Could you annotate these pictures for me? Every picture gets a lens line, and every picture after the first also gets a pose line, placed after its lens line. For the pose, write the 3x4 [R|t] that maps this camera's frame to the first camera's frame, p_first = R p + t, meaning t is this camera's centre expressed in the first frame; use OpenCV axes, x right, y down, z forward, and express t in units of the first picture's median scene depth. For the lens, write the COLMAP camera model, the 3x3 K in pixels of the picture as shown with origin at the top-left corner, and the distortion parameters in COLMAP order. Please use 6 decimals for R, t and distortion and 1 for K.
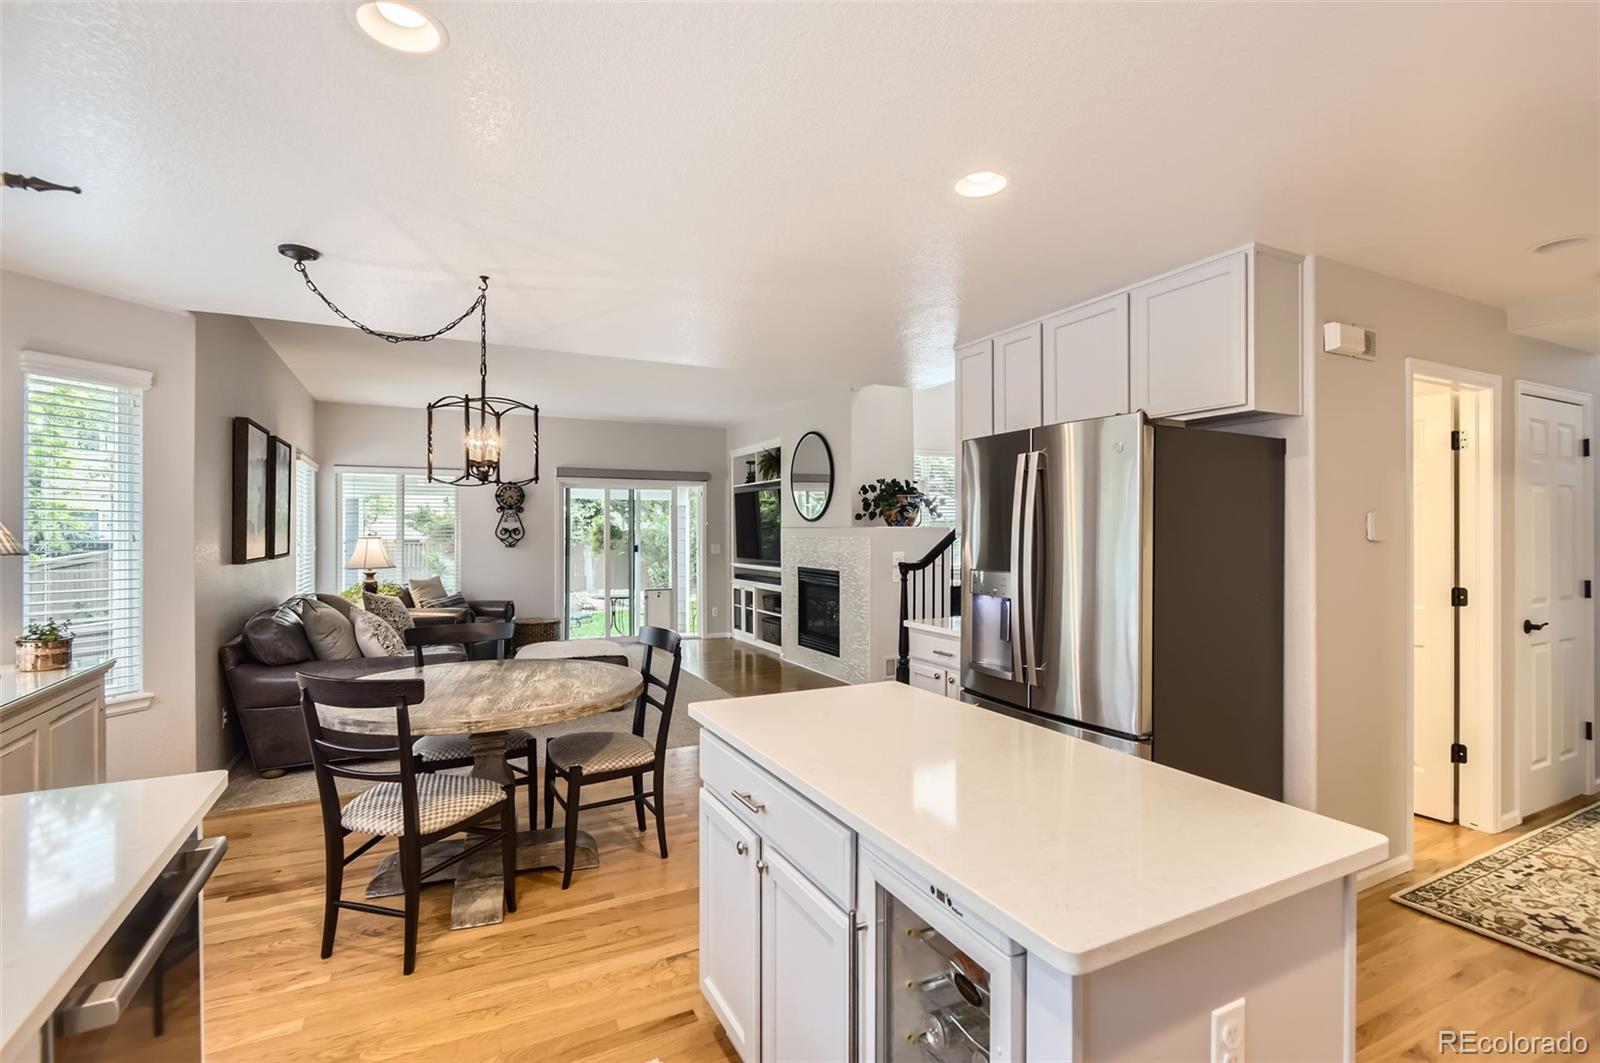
lens RADIAL K [[741.8, 0, 792.7], [0, 741.8, 526.1], [0, 0, 1]] dist [-0.000642, -0.000061]
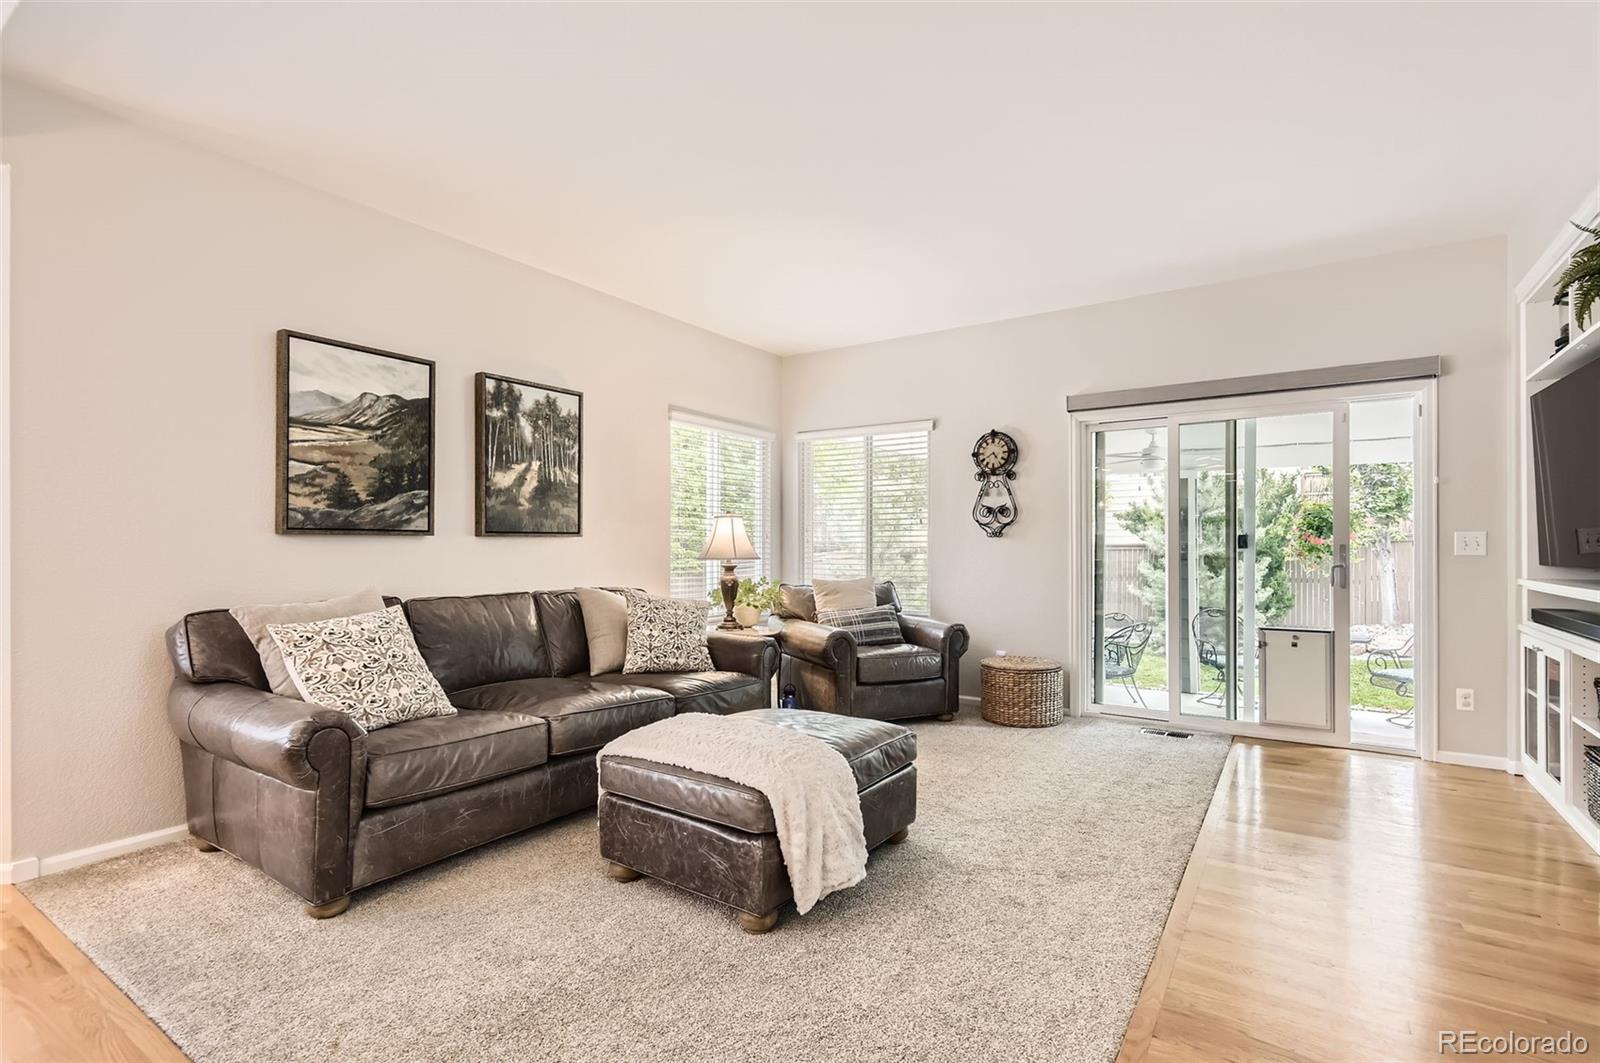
lens RADIAL K [[744.5, 0, 797.3], [0, 744.5, 545.9], [0, 0, 1]] dist [-0.001266, -0.000167]
pose [[0.502158, 0.002128, -0.864773, 0.069207], [0.005429, 0.999970, 0.005612, 0.031033], [0.864759, -0.007513, 0.502132, 0.538424]]
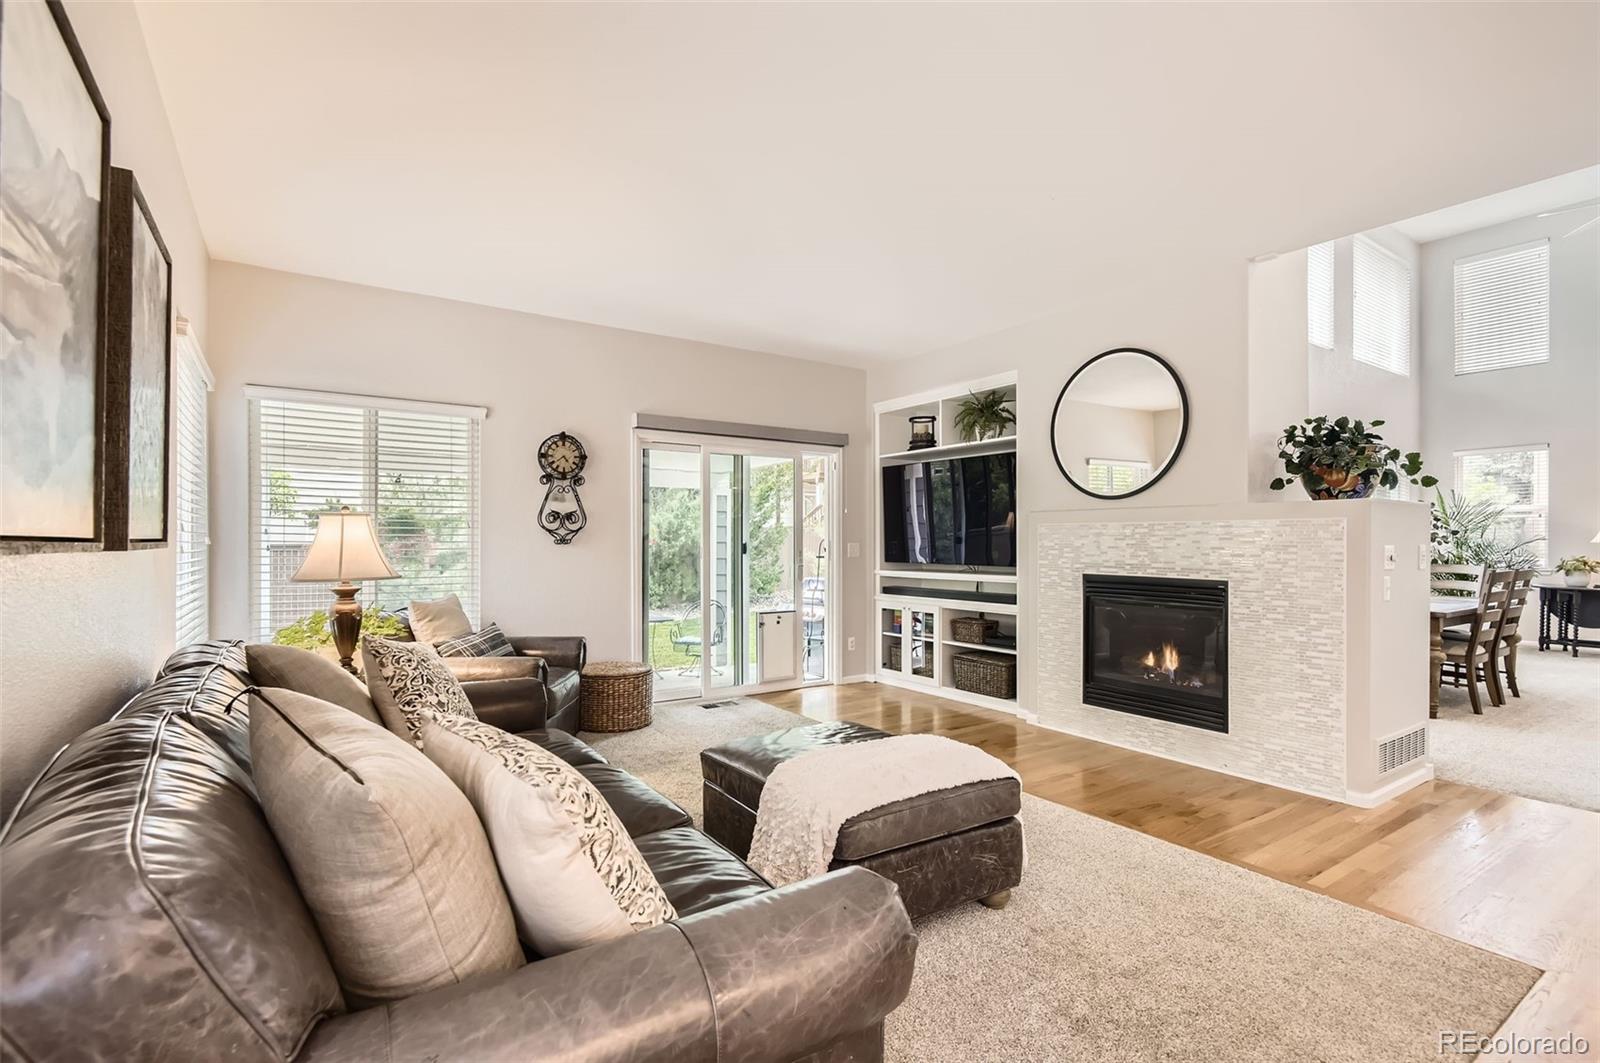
lens RADIAL K [[744.5, 0, 797.3], [0, 744.5, 545.9], [0, 0, 1]] dist [-0.001266, -0.000167]
pose [[0.990904, 0.001665, 0.134562, -0.270744], [-0.003074, 0.999943, 0.010264, 0.022979], [-0.134537, -0.010584, 0.990852, 0.382094]]
